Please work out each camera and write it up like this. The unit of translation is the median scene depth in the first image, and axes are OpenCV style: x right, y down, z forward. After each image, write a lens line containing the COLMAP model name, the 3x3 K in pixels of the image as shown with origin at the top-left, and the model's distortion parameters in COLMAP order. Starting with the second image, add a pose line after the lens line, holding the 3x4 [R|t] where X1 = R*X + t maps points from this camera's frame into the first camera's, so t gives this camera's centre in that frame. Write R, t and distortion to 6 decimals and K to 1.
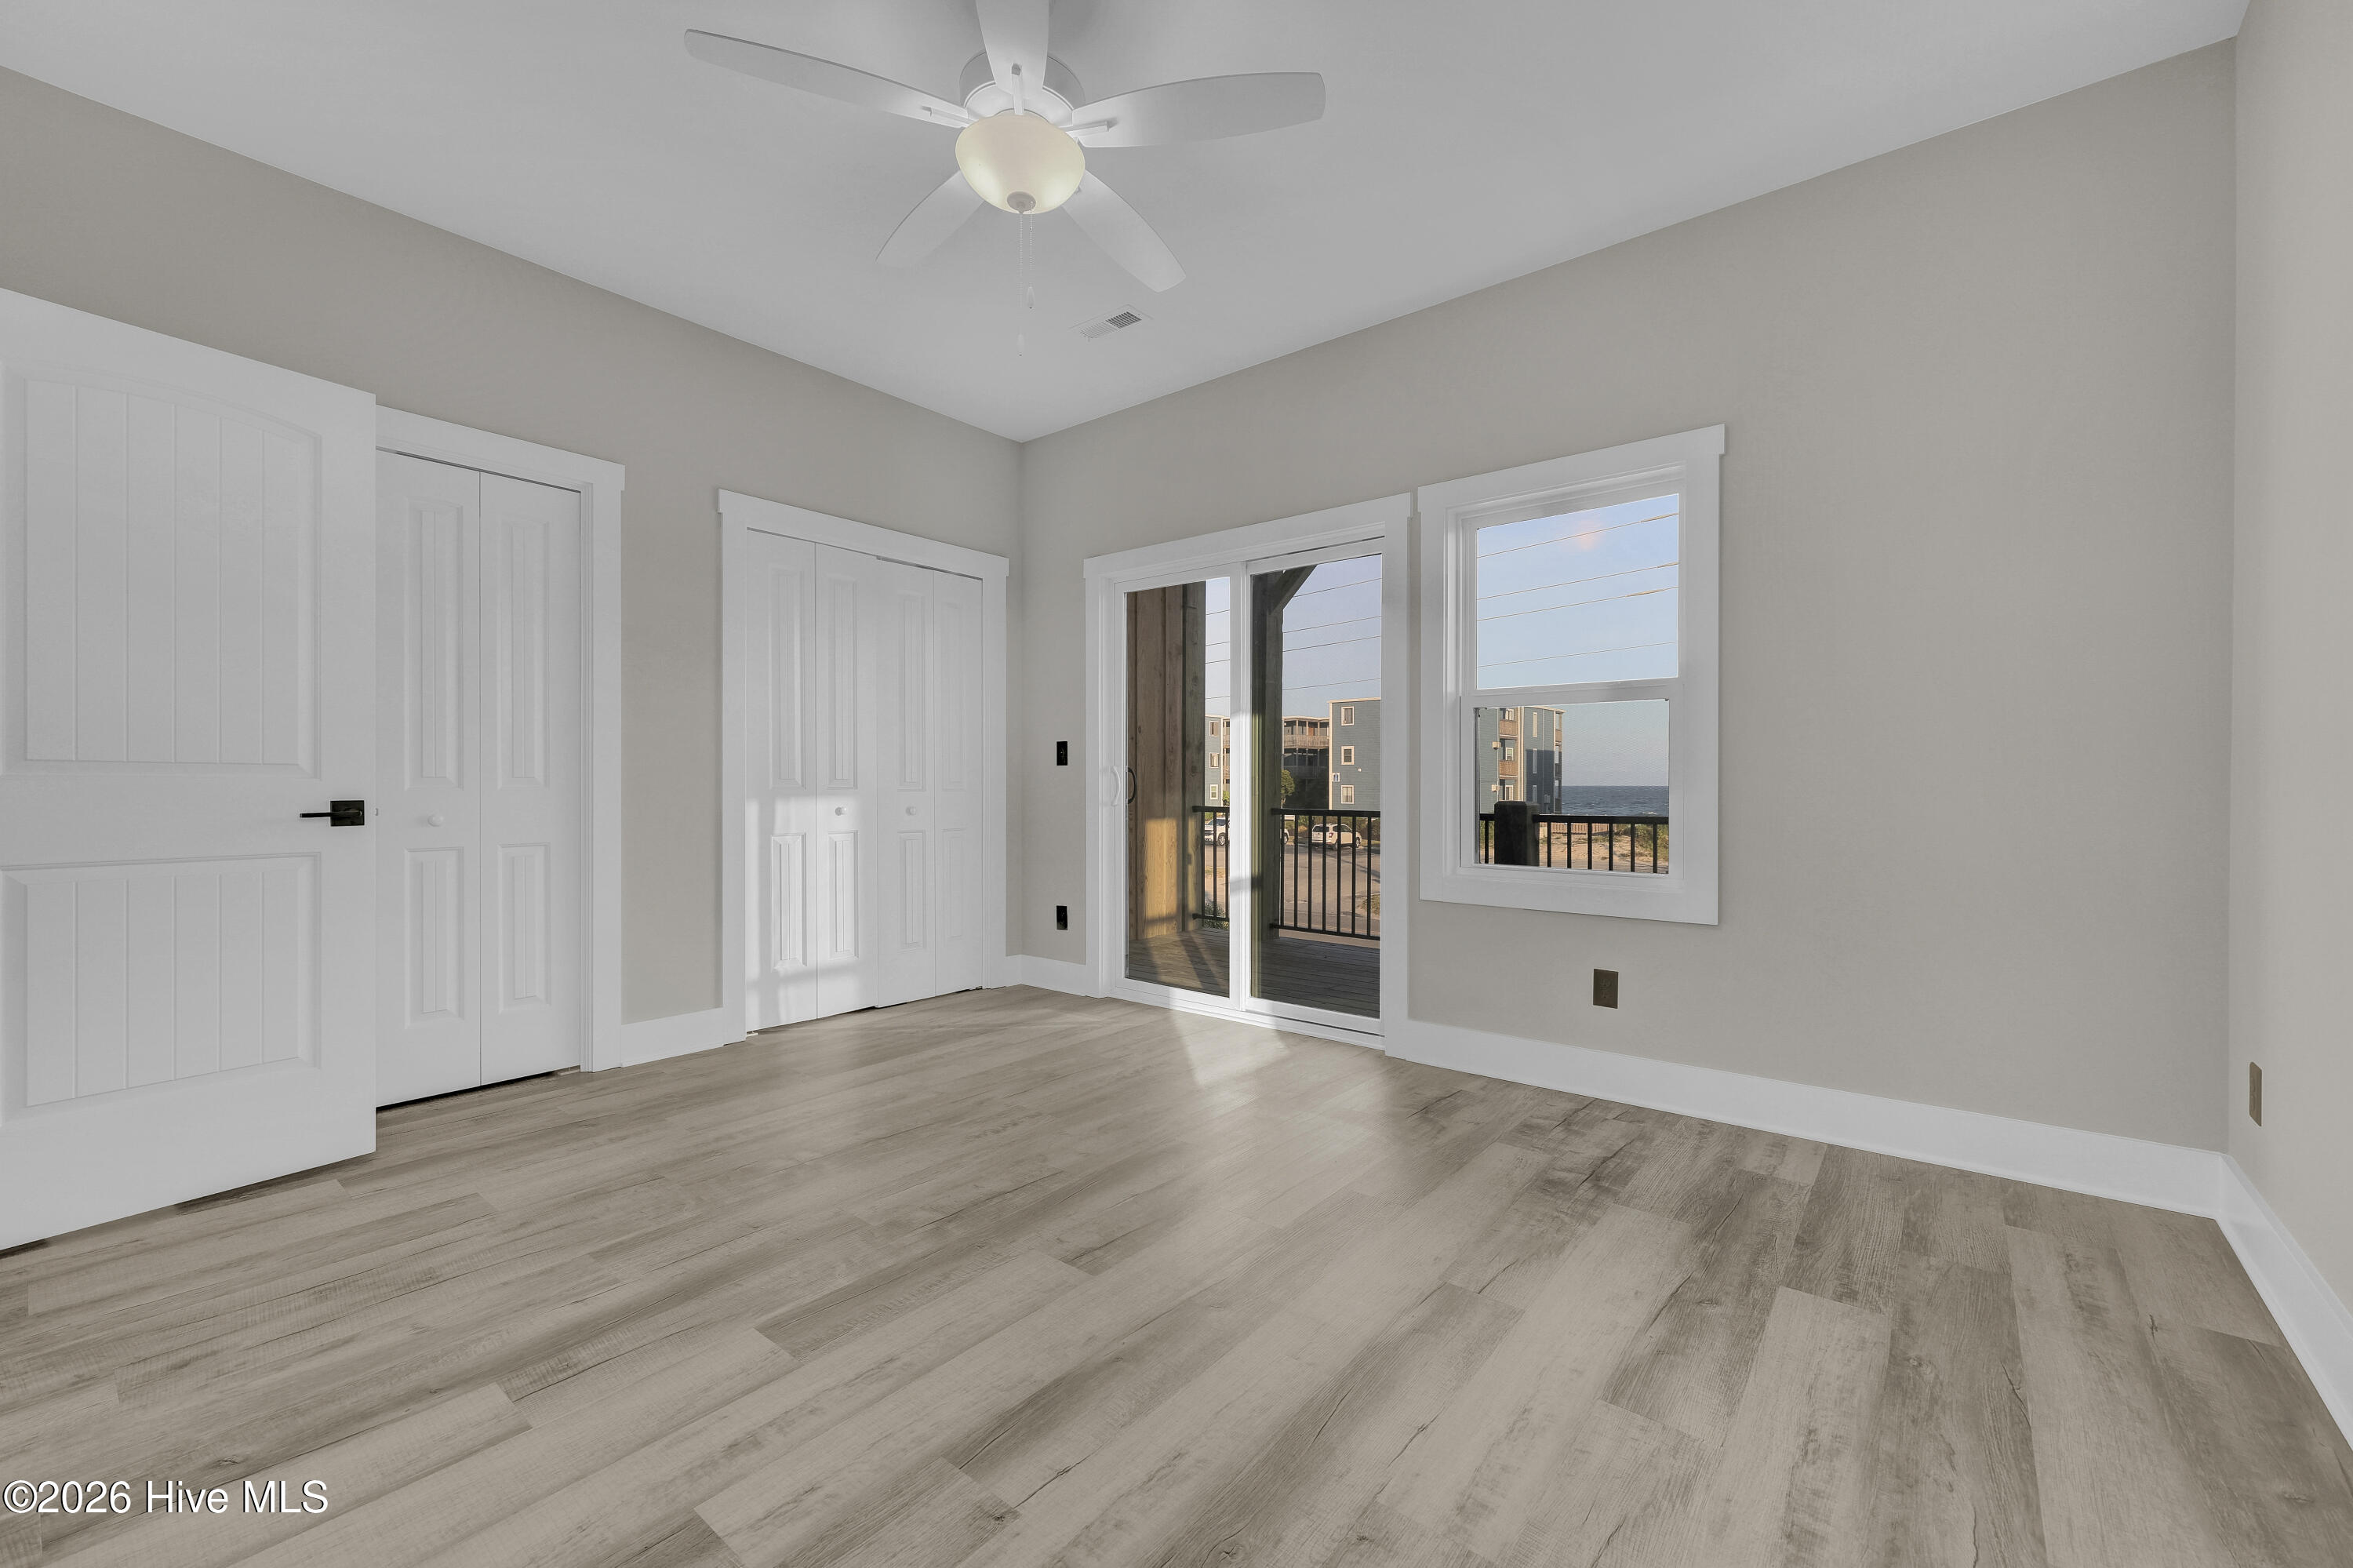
lens RADIAL K [[961.3, 0, 1179.6], [0, 961.3, 782.5], [0, 0, 1]] dist [0.000304, 0.000641]
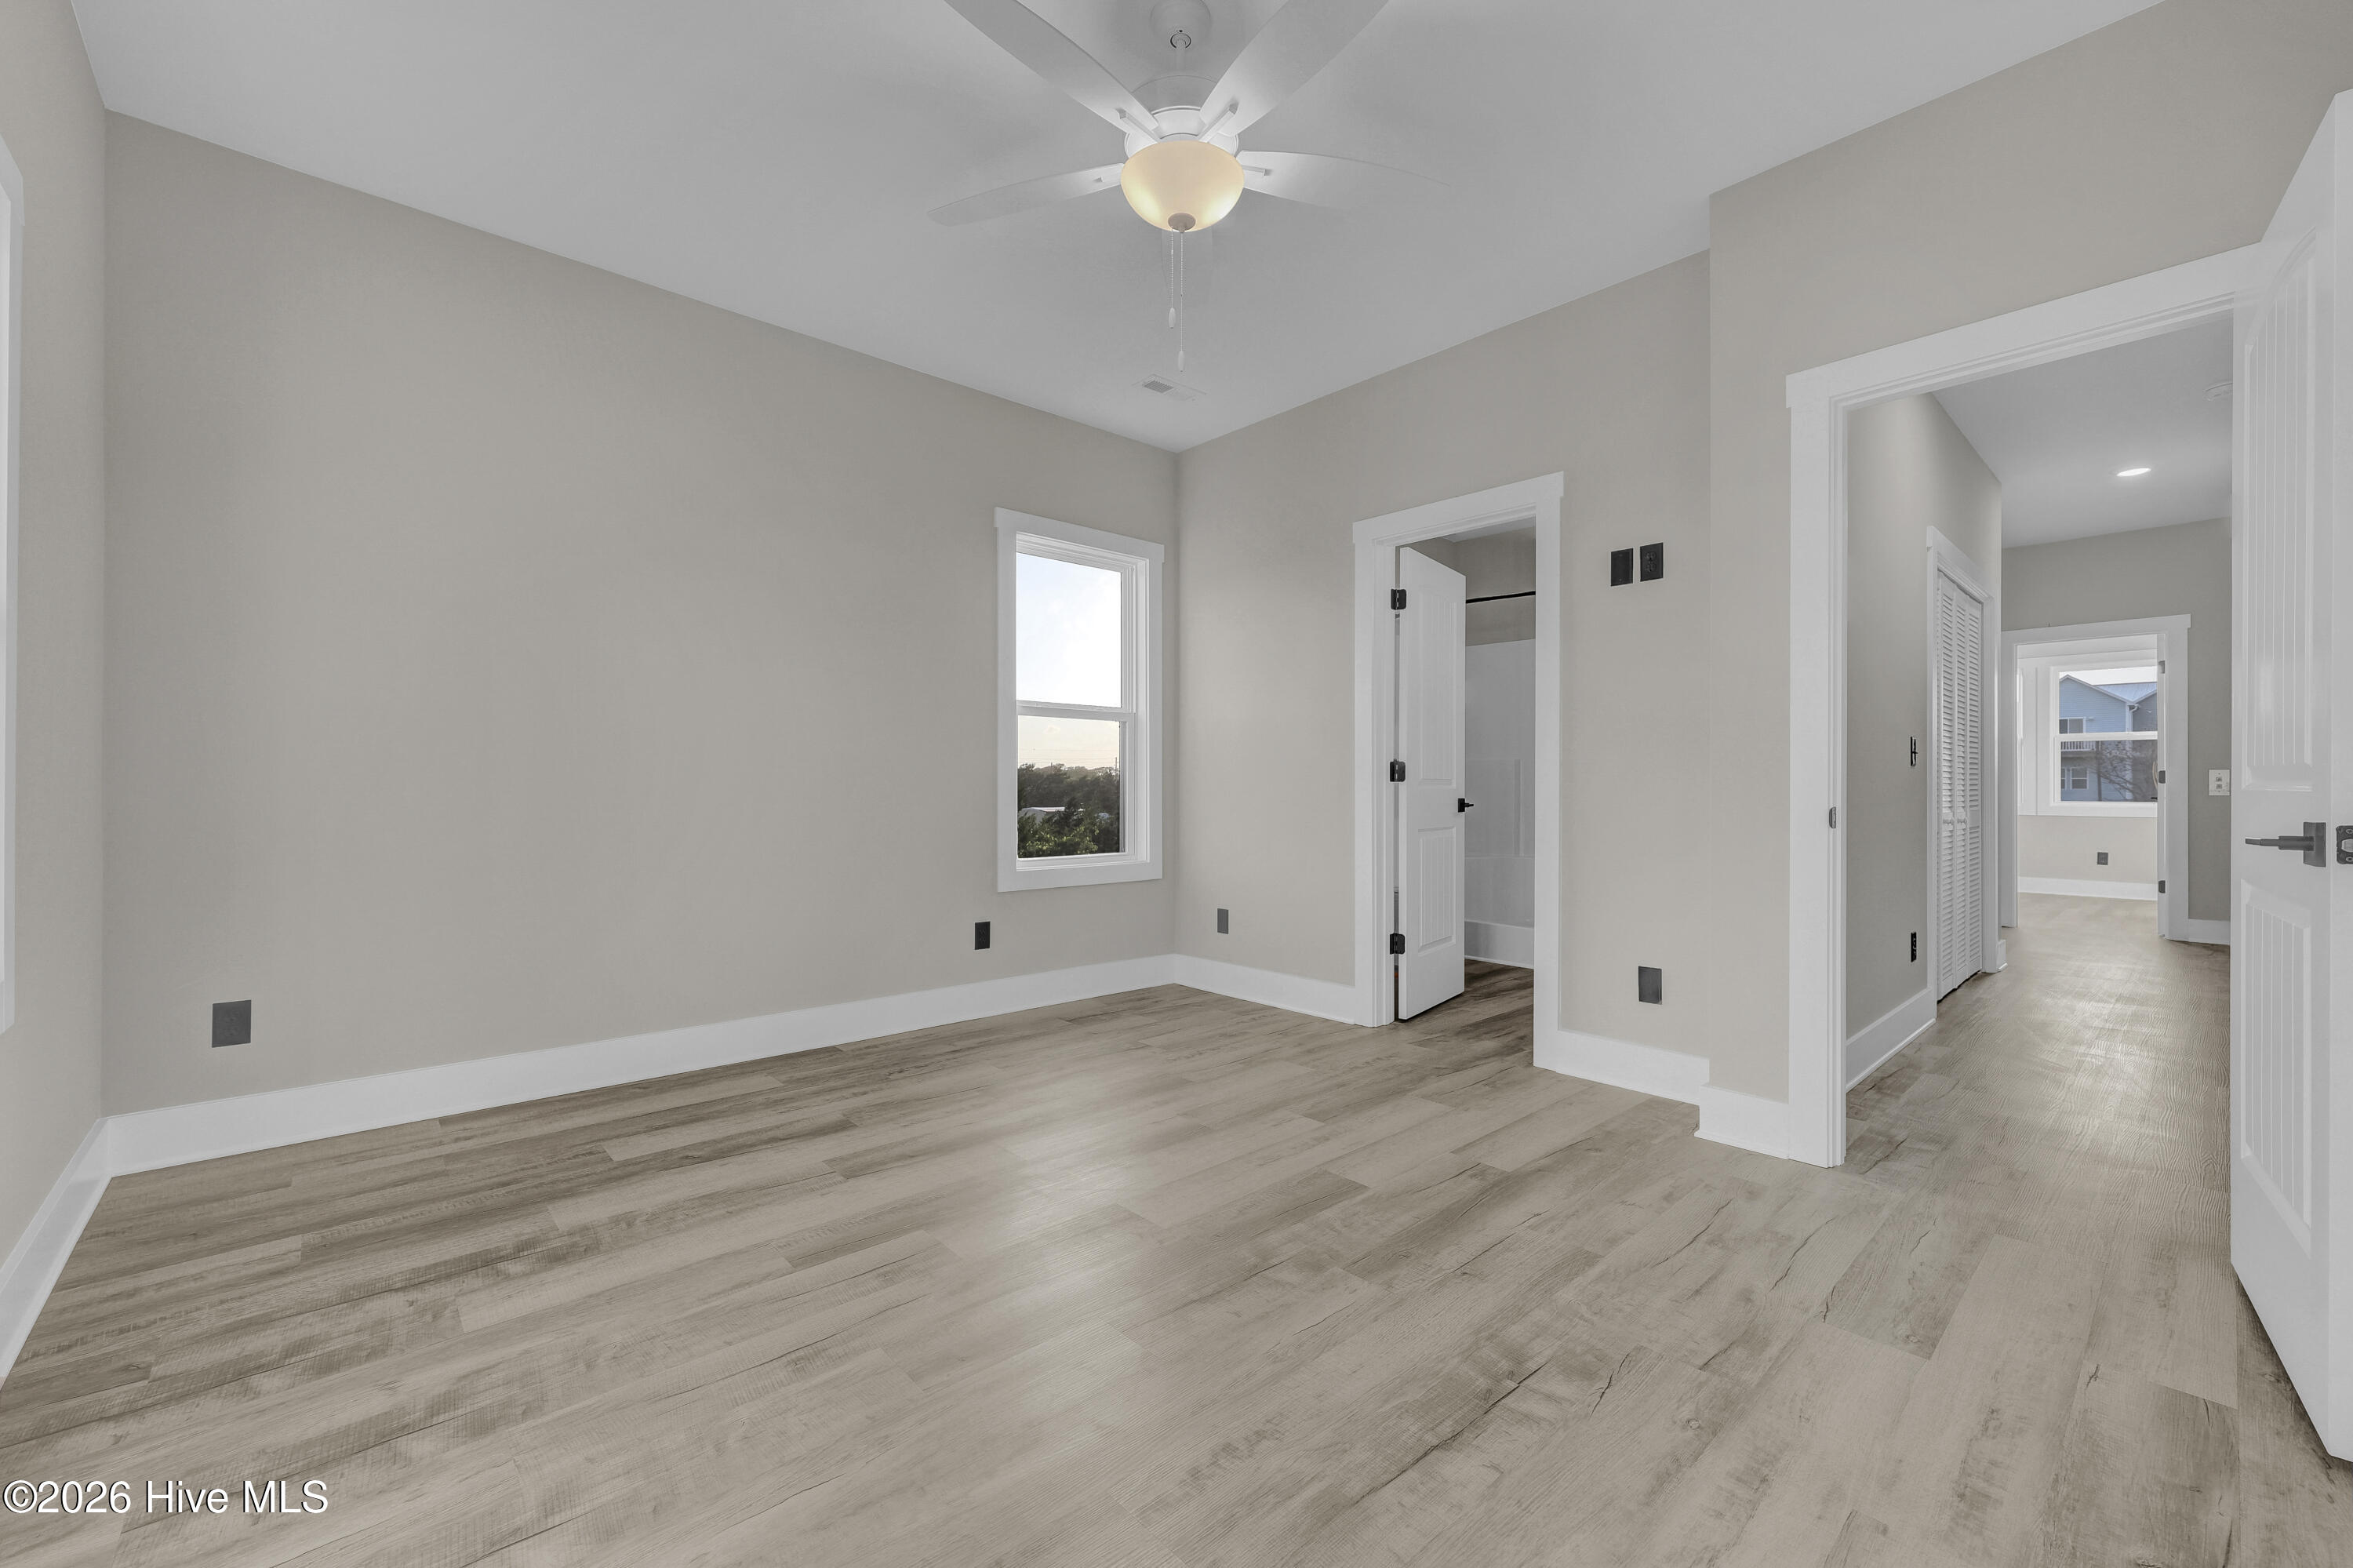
lens RADIAL K [[961.3, 0, 1179.6], [0, 961.3, 782.5], [0, 0, 1]] dist [0.000304, 0.000641]
pose [[-0.988555, -0.003379, 0.150824, -0.318108], [-0.004345, 0.999972, -0.006077, 0.002384], [-0.150799, -0.006662, -0.988542, 2.008658]]
